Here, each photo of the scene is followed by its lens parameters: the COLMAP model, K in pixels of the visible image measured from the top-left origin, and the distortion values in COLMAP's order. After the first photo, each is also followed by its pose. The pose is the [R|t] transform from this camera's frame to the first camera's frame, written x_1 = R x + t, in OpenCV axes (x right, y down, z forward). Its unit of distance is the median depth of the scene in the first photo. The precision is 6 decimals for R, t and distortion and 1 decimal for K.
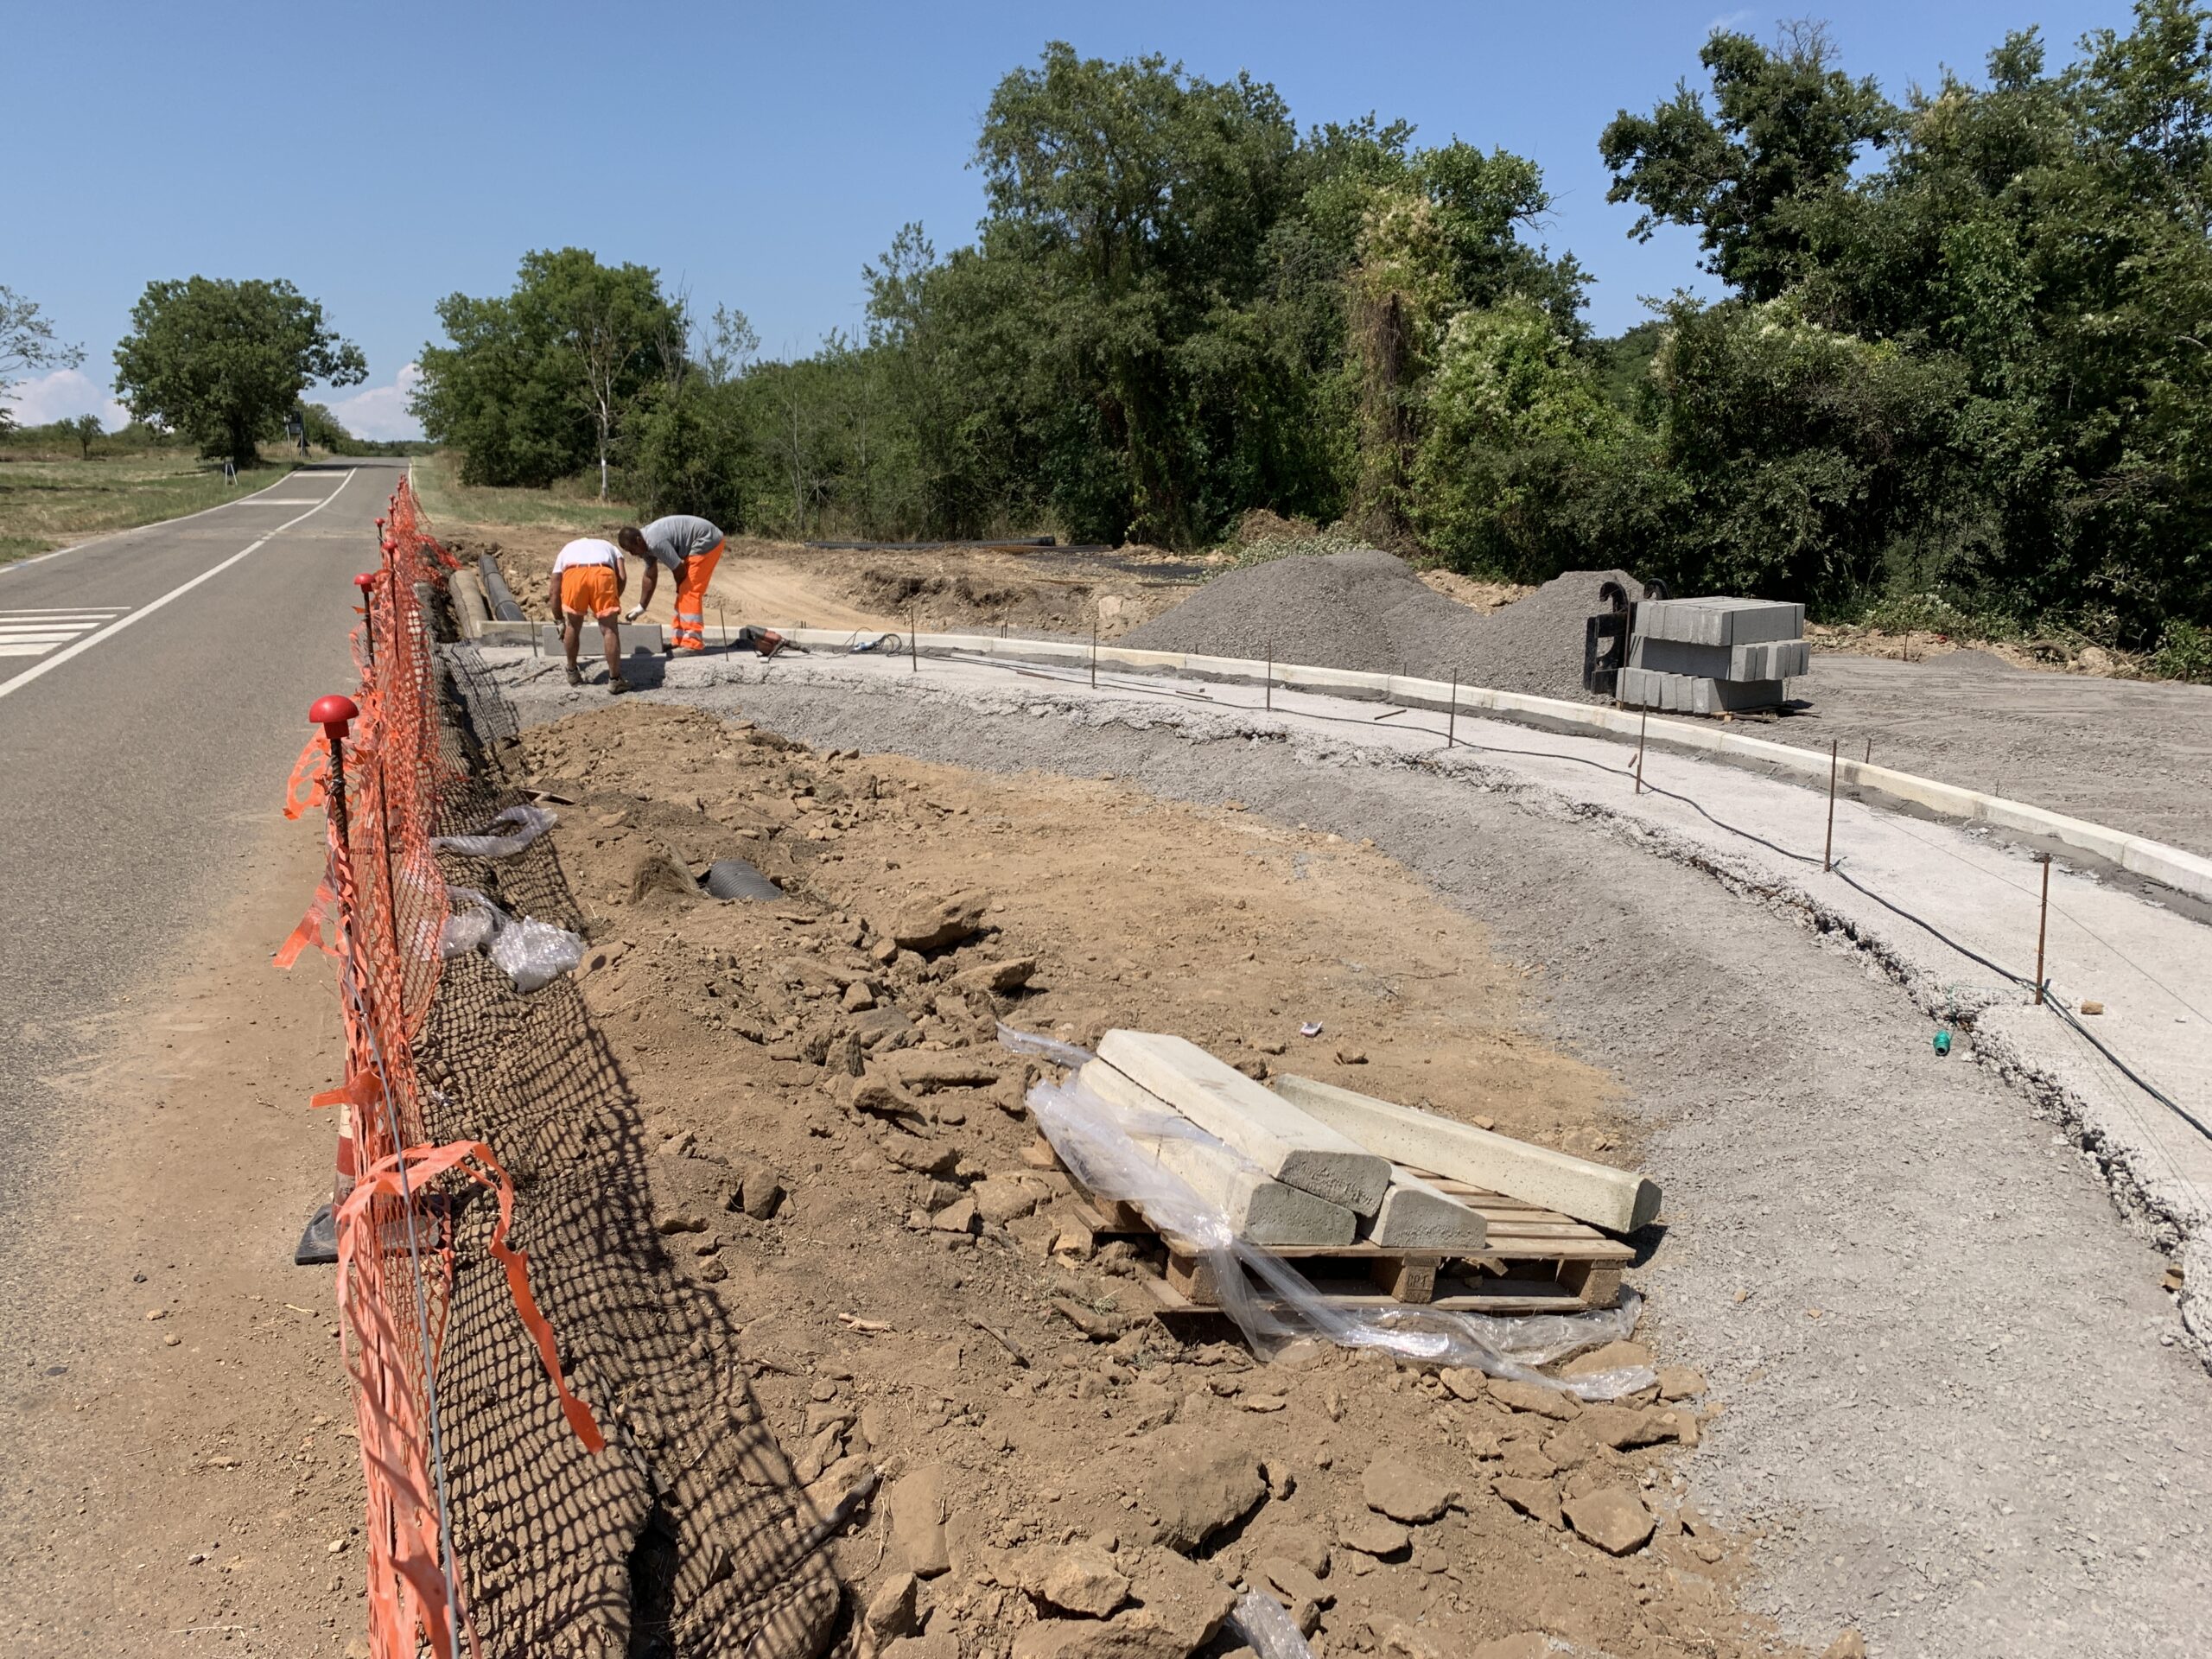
lens RADIAL K [[1673.6, 0, 1143.3], [0, 1673.6, 812.2], [0, 0, 1]] dist [0.022975, -0.025948]
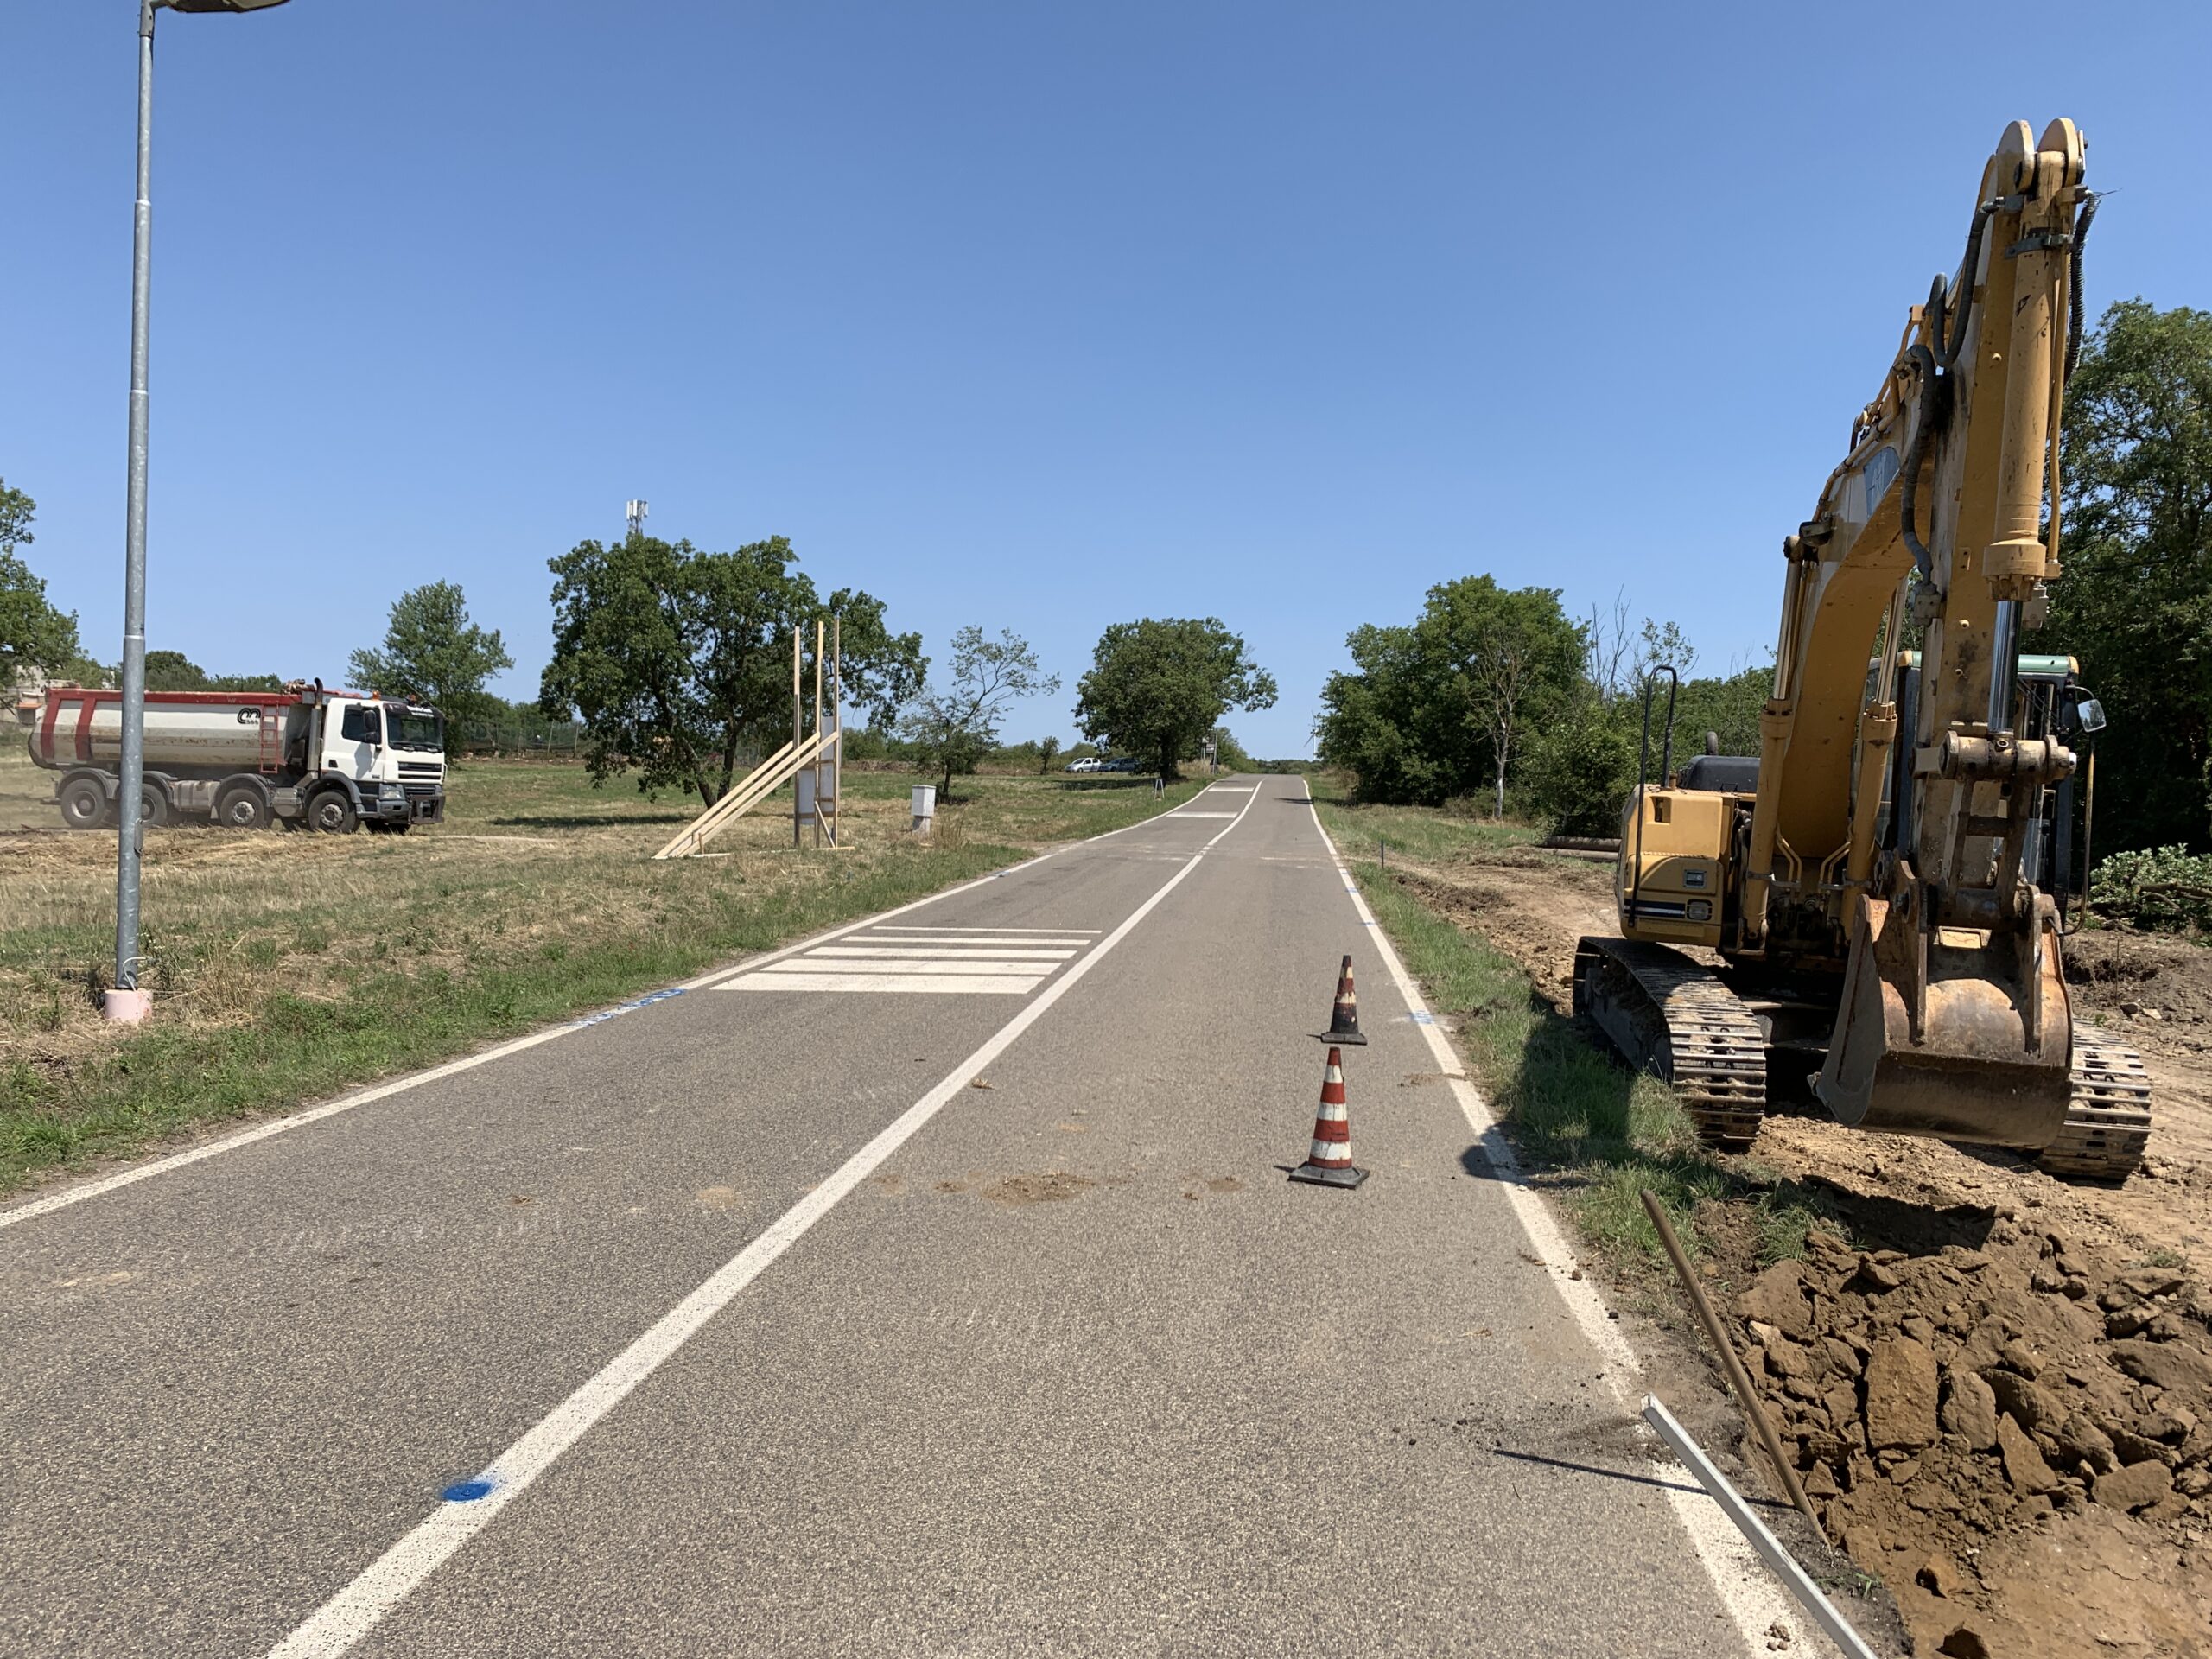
lens RADIAL K [[1673.6, 0, 1120.2], [0, 1673.6, 816.4], [0, 0, 1]] dist [0.022975, -0.025948]
pose [[0.875954, 0.024956, -0.481749, -0.079086], [-0.113404, 0.981326, -0.155365, -0.021992], [0.468875, 0.190725, 0.862427, 0.103249]]
